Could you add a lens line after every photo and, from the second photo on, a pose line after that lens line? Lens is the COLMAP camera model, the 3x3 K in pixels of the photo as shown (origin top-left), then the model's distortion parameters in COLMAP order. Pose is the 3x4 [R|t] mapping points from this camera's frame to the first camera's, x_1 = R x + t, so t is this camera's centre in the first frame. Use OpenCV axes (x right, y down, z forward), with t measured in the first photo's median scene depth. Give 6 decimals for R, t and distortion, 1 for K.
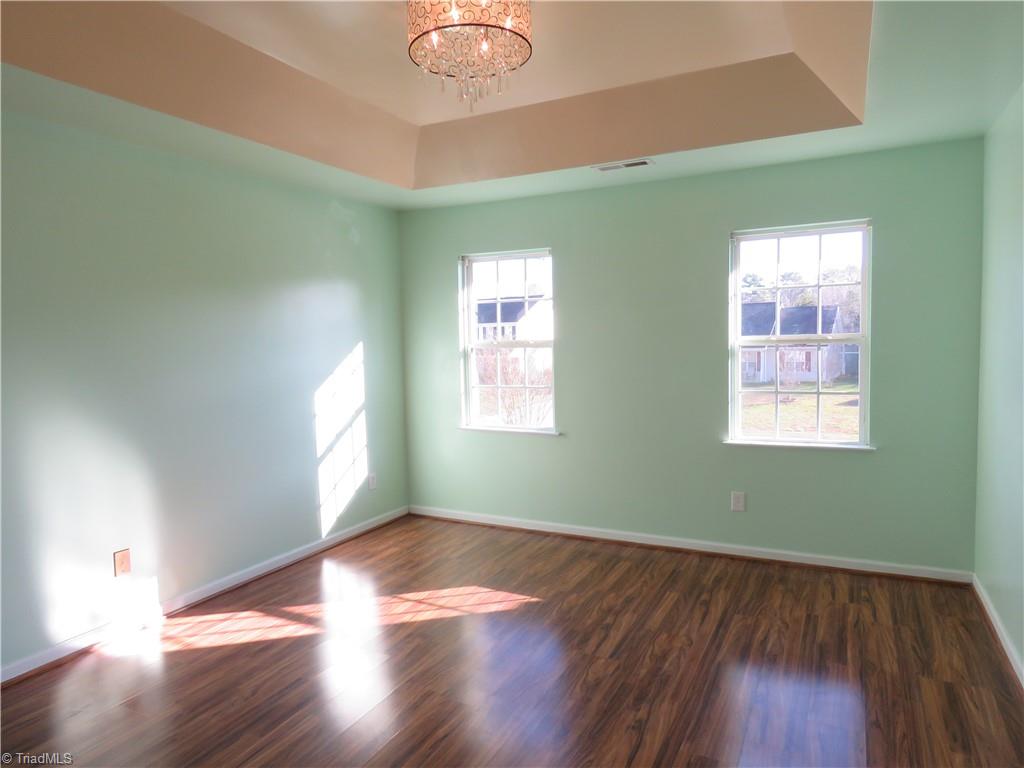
lens RADIAL K [[662.8, 0, 512.0], [0, 662.8, 384.0], [0, 0, 1]] dist [0.003570, 0.005024]
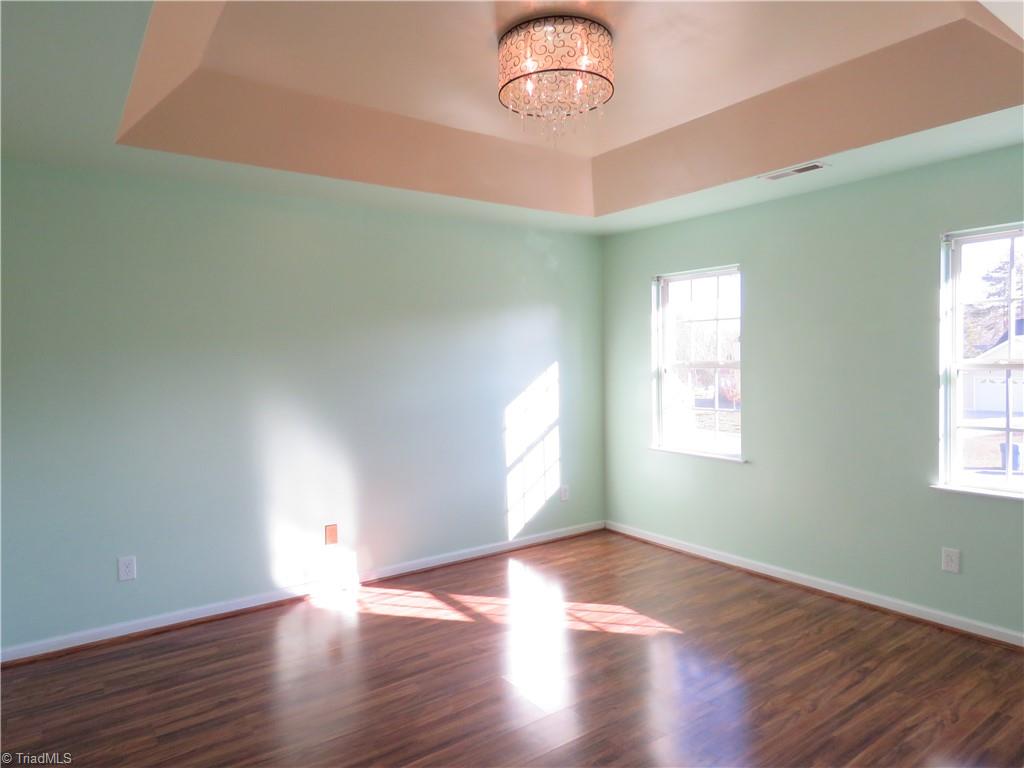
lens RADIAL K [[656.6, 0, 512.0], [0, 656.6, 384.0], [0, 0, 1]] dist [-0.013163, 0.005941]
pose [[0.888550, 0.023081, -0.458200, 0.217983], [-0.033975, 0.999302, -0.015547, -0.009315], [0.457521, 0.029382, 0.888713, 0.027234]]
